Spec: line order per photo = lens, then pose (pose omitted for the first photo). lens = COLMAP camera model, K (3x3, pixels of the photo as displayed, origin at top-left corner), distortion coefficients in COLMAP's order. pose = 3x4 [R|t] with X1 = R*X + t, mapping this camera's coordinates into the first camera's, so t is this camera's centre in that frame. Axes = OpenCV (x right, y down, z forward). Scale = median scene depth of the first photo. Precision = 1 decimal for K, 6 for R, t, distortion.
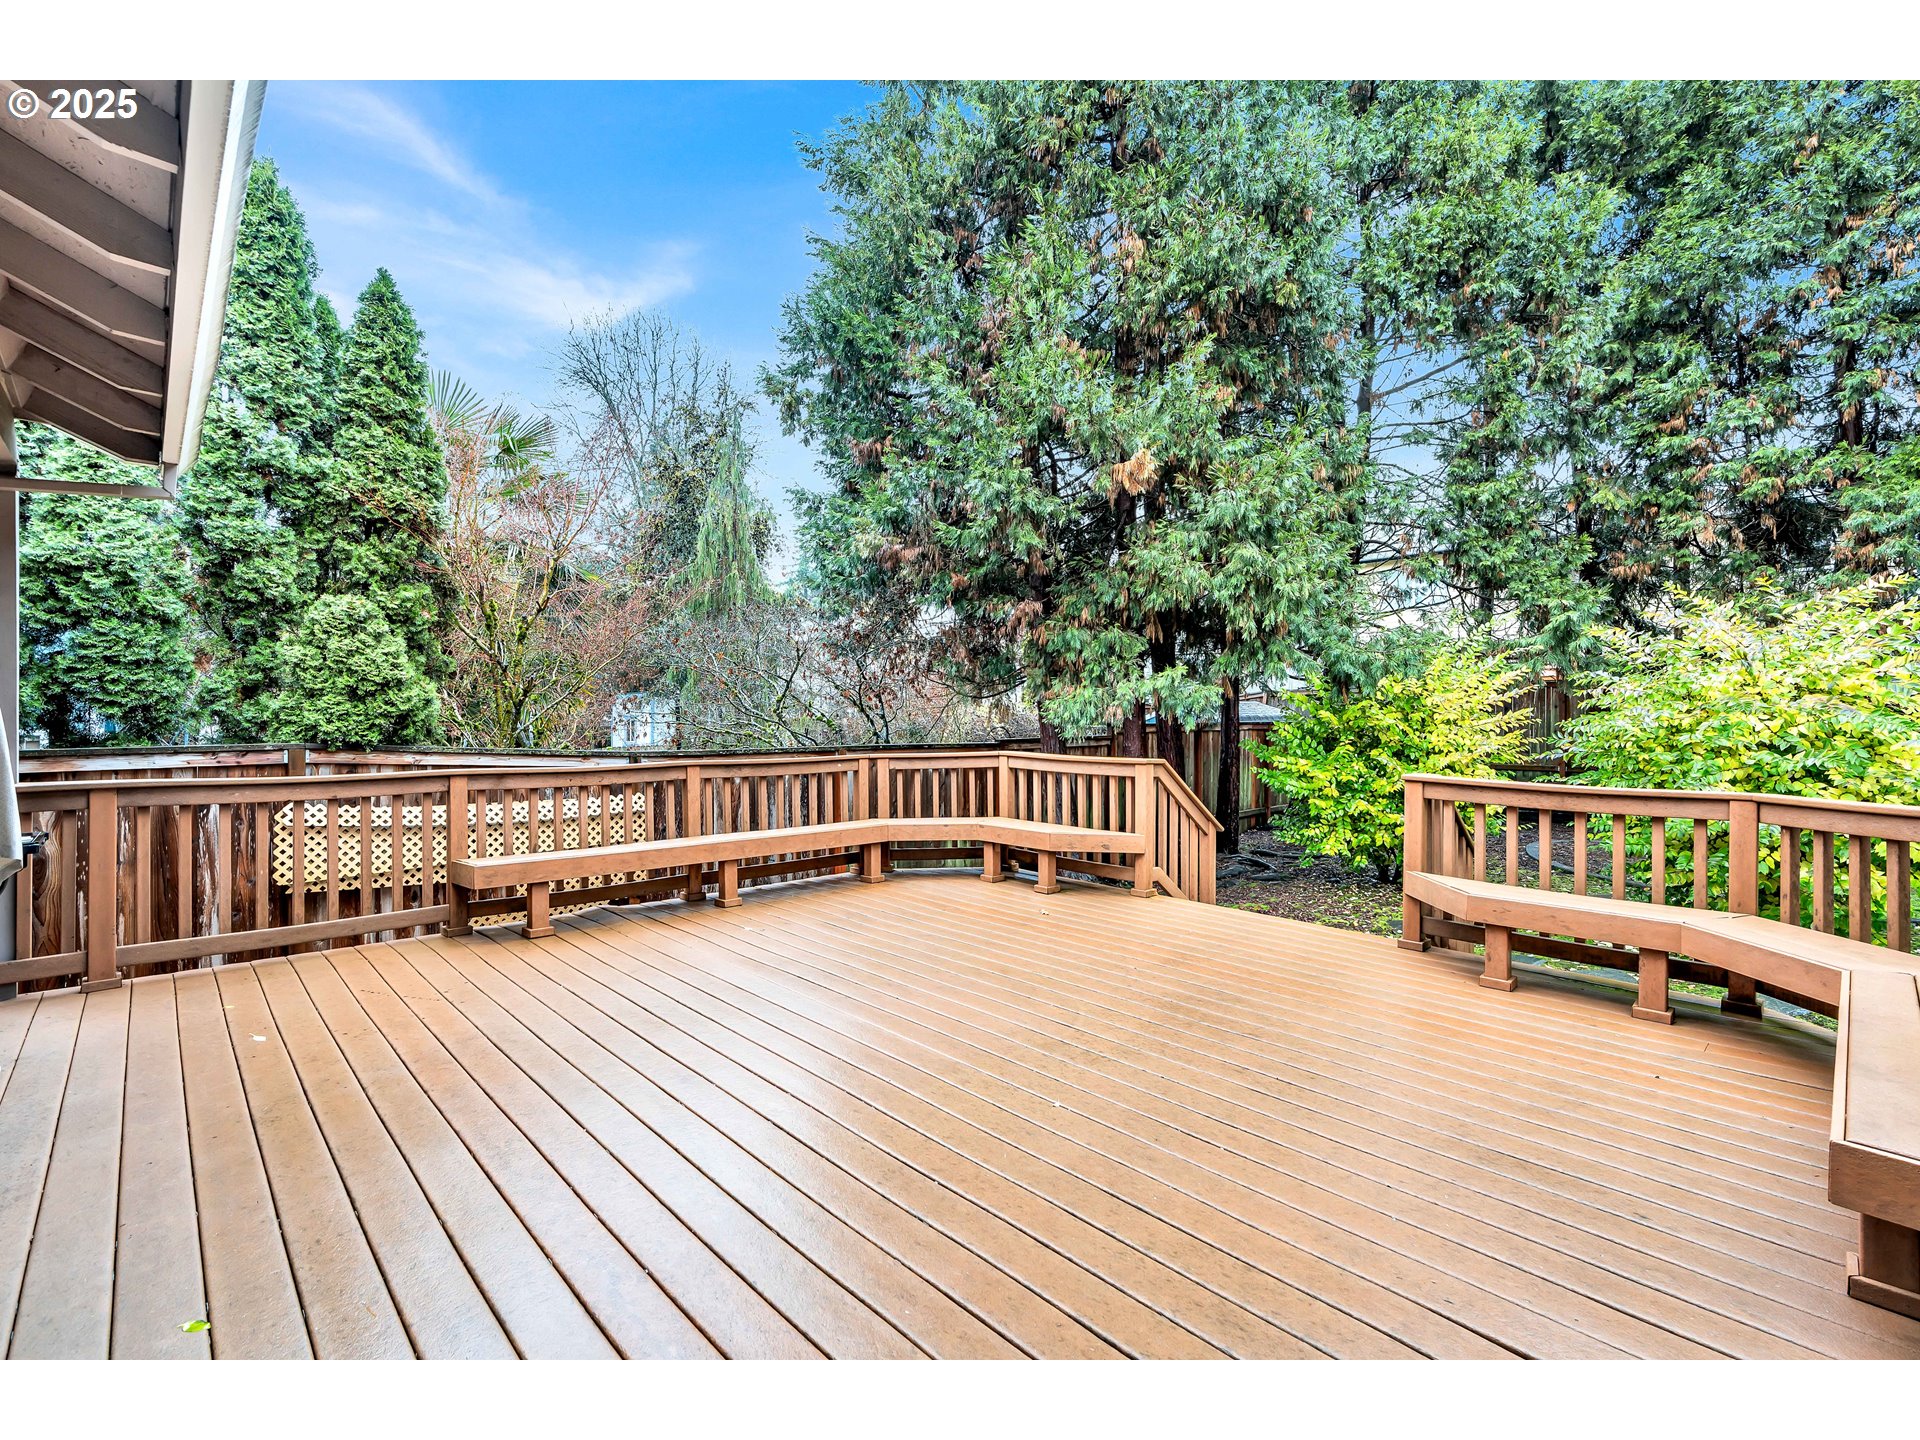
lens RADIAL K [[870.5, 0, 968.8], [0, 870.5, 721.3], [0, 0, 1]] dist [-0.011254, 0.004295]
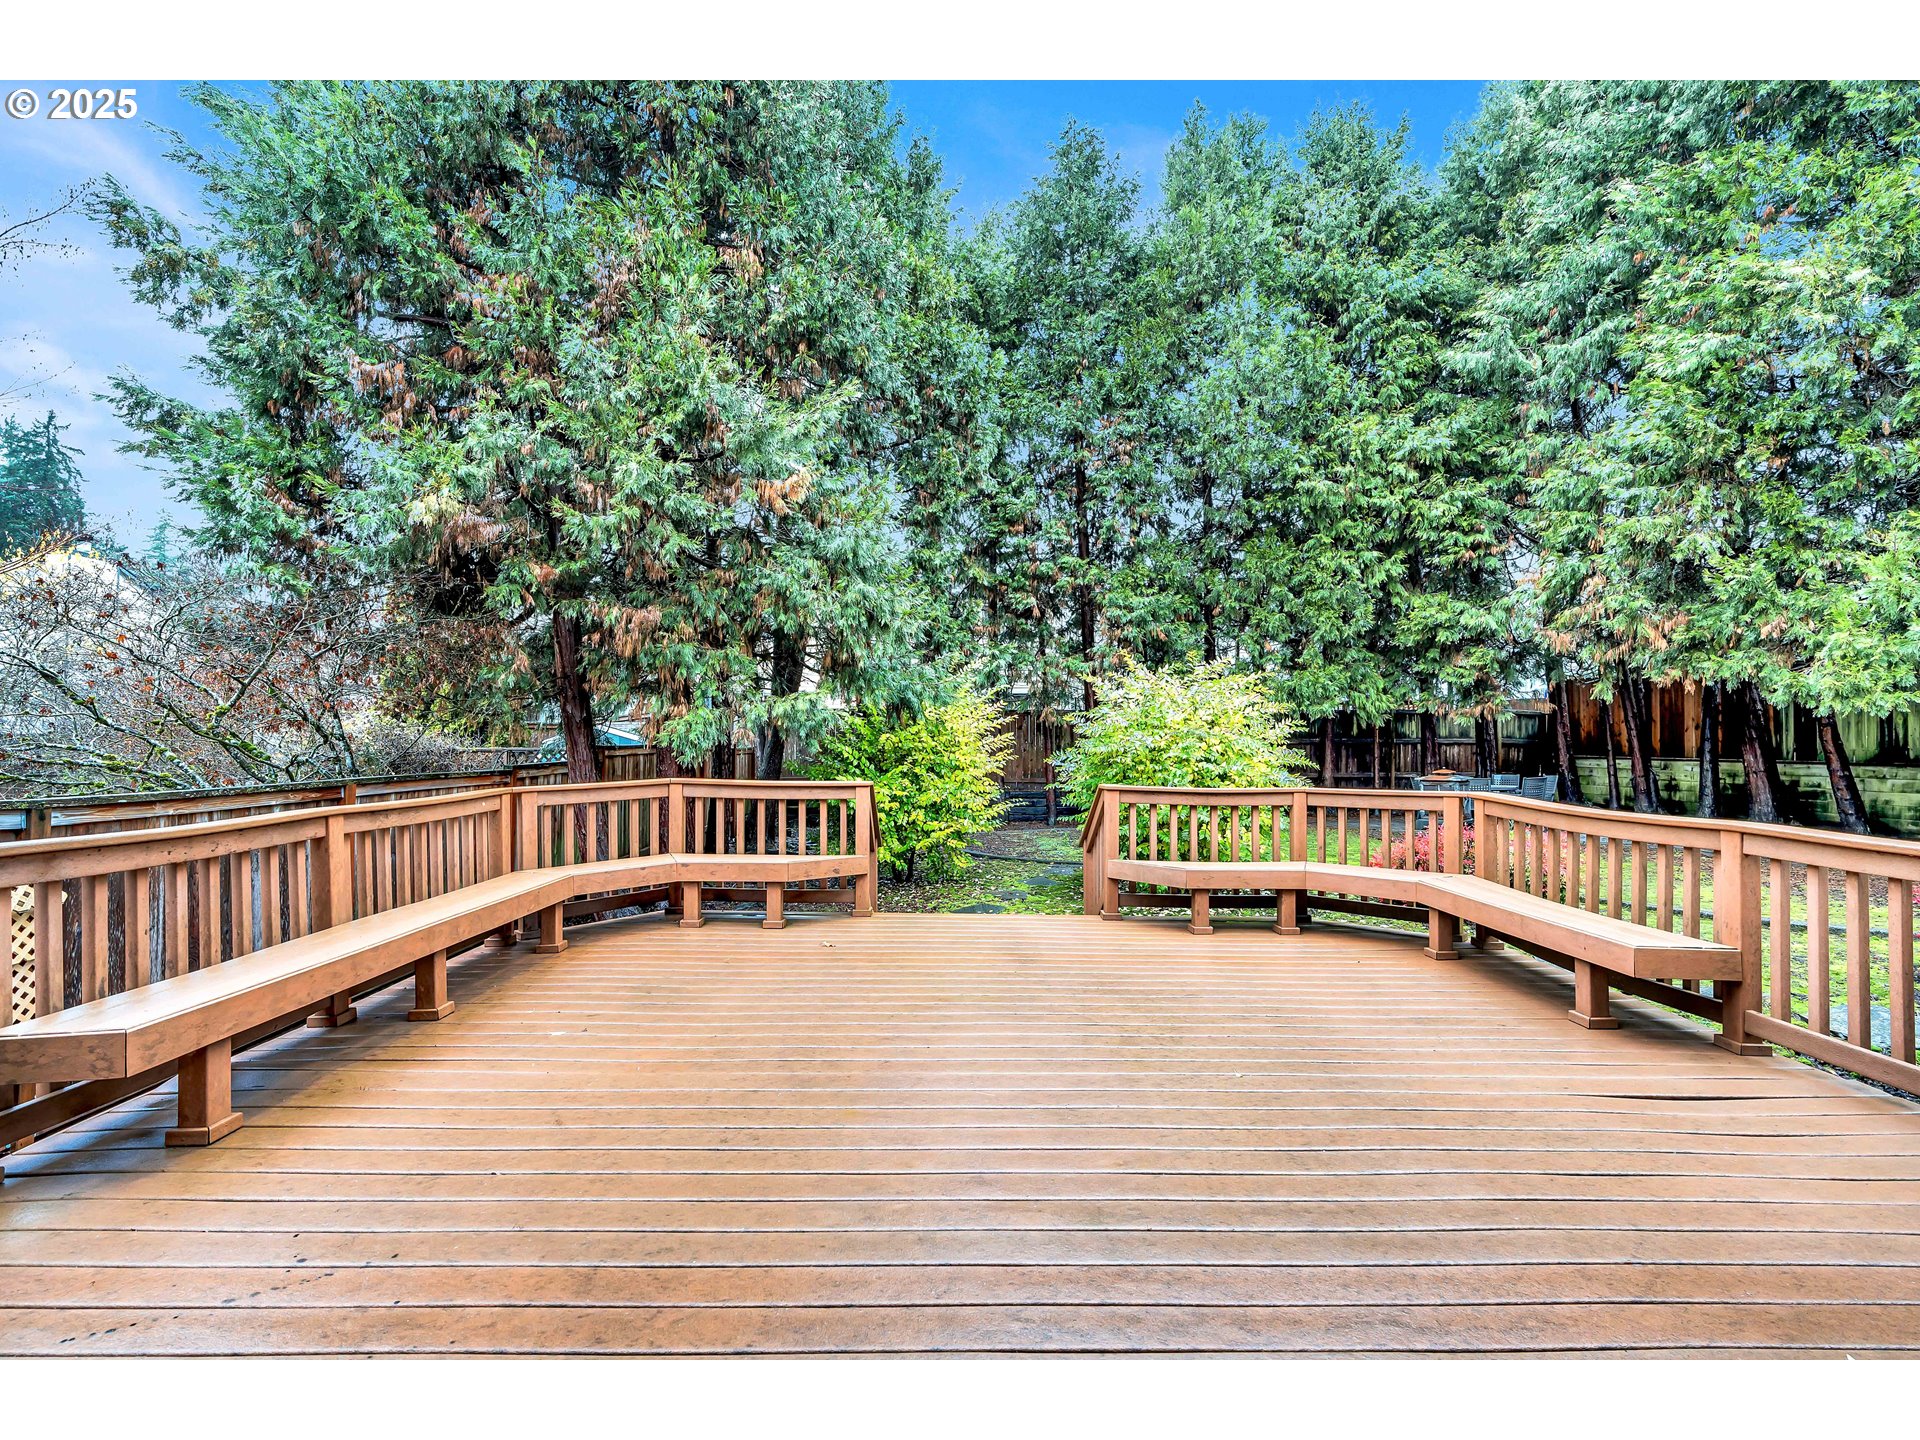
lens RADIAL K [[870.5, 0, 946.5], [0, 870.5, 723.1], [0, 0, 1]] dist [-0.011254, 0.004295]
pose [[0.681257, 0.014591, 0.731899, -0.717522], [-0.001036, 0.999820, -0.018969, -0.008402], [-0.732043, 0.012164, 0.681149, 0.336849]]
